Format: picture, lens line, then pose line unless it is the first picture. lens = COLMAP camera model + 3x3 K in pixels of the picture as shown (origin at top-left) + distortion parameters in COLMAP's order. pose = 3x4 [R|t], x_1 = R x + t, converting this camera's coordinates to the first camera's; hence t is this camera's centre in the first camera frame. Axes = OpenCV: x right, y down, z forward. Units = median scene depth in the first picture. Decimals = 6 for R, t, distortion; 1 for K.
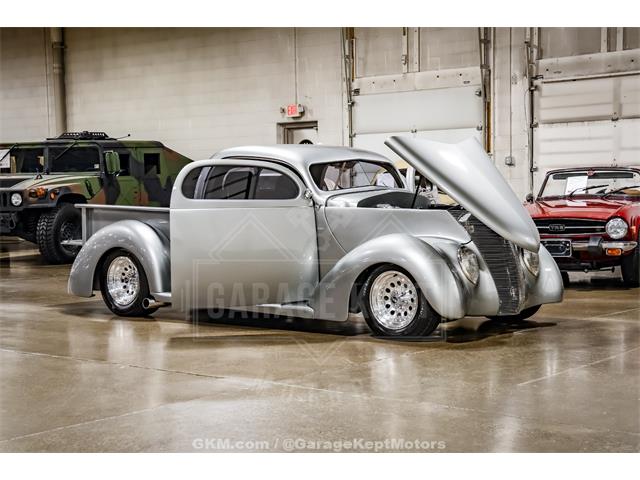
lens RADIAL K [[1124.1, 0, 320.0], [0, 1124.1, 240.0], [0, 0, 1]] dist [0.180104, 0.202562]
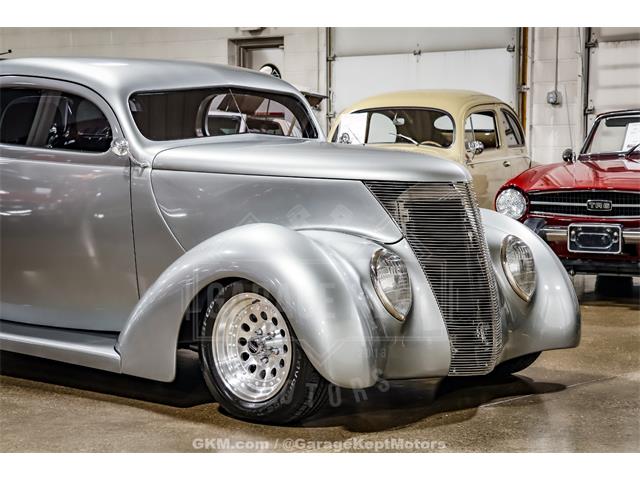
lens RADIAL K [[1400.8, 0, 320.0], [0, 1400.8, 240.0], [0, 0, 1]] dist [0.289027, 0.450364]
pose [[0.999452, 0.018642, -0.027359, 0.057153], [-0.017811, 0.999382, 0.030320, -0.009301], [0.027908, -0.029816, 0.999166, 0.163597]]
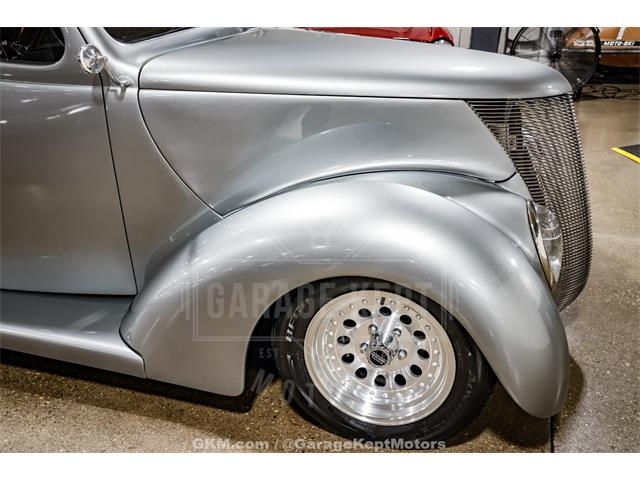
lens RADIAL K [[669.1, 0, 320.0], [0, 669.1, 240.0], [0, 0, 1]] dist [-0.005679, -0.005903]
pose [[0.921904, -0.128588, 0.365457, -0.015292], [0.004482, 0.946788, 0.321826, -0.028978], [-0.387394, -0.295055, 0.873424, 0.405705]]
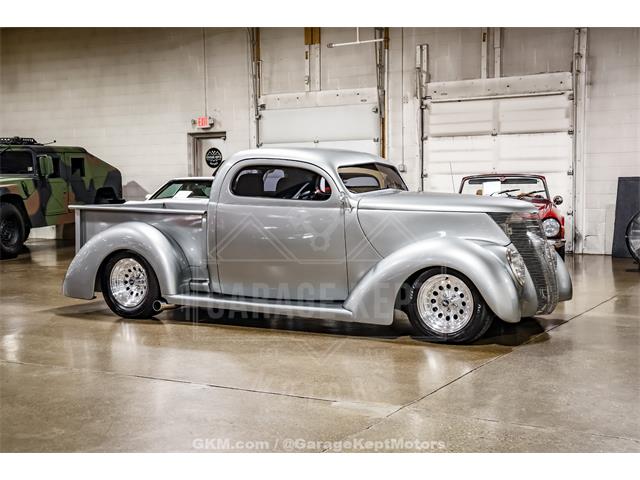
lens RADIAL K [[875.0, 0, 320.0], [0, 875.0, 240.0], [0, 0, 1]] dist [0.031819, 0.391718]
pose [[0.982561, -0.005035, 0.185874, -0.092544], [0.003051, 0.999935, 0.010961, -0.005805], [-0.185917, -0.010203, 0.982512, 0.128278]]
